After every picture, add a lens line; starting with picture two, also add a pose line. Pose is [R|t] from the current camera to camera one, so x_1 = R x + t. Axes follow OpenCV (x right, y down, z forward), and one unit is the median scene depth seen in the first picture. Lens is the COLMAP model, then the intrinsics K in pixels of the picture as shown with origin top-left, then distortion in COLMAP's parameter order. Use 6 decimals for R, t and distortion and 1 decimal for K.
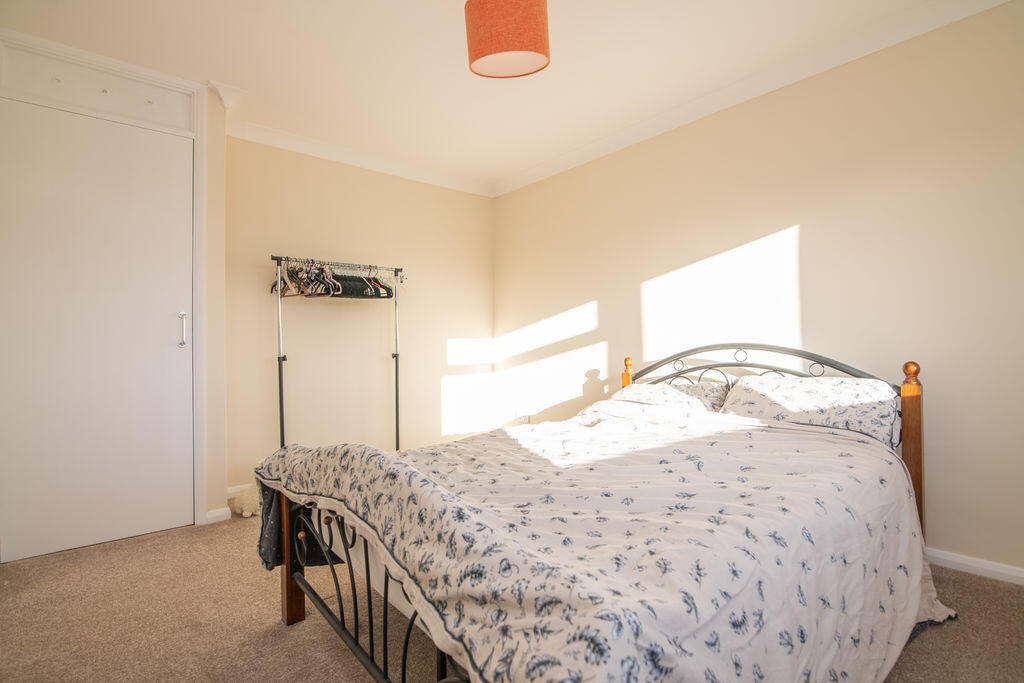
lens RADIAL K [[472.1, 0, 512.0], [0, 472.1, 341.5], [0, 0, 1]] dist [-0.014488, 0.000115]
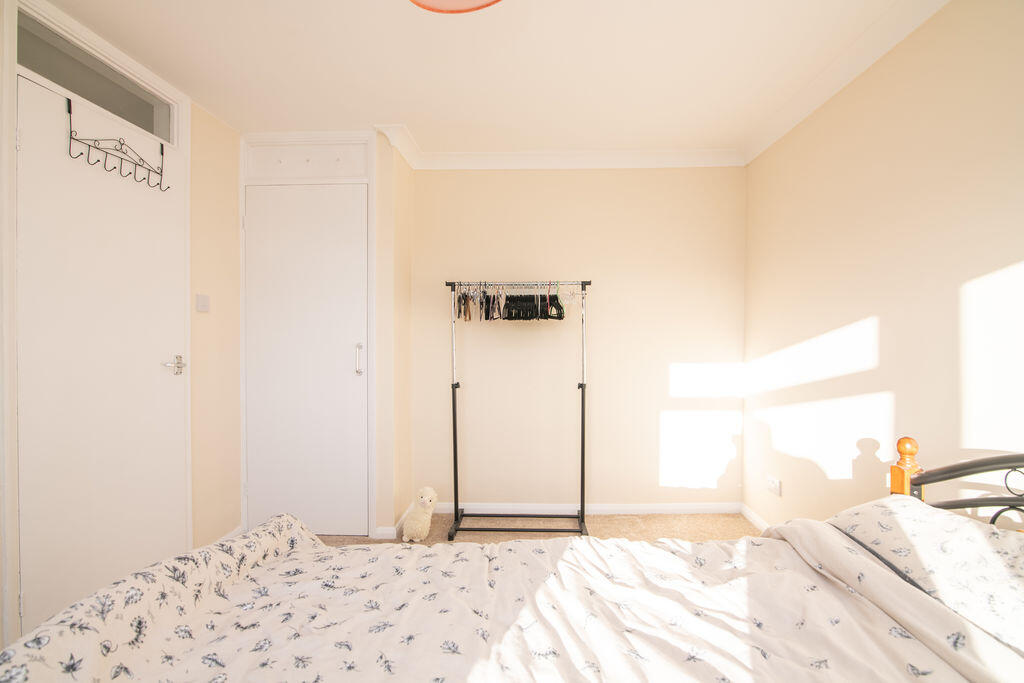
lens RADIAL K [[472.1, 0, 512.0], [0, 472.1, 341.5], [0, 0, 1]] dist [-0.014488, 0.000115]
pose [[0.745729, 0.014035, -0.666101, 0.231076], [-0.005623, 0.999875, 0.014772, -0.064177], [0.666225, -0.007270, 0.745715, 0.309295]]
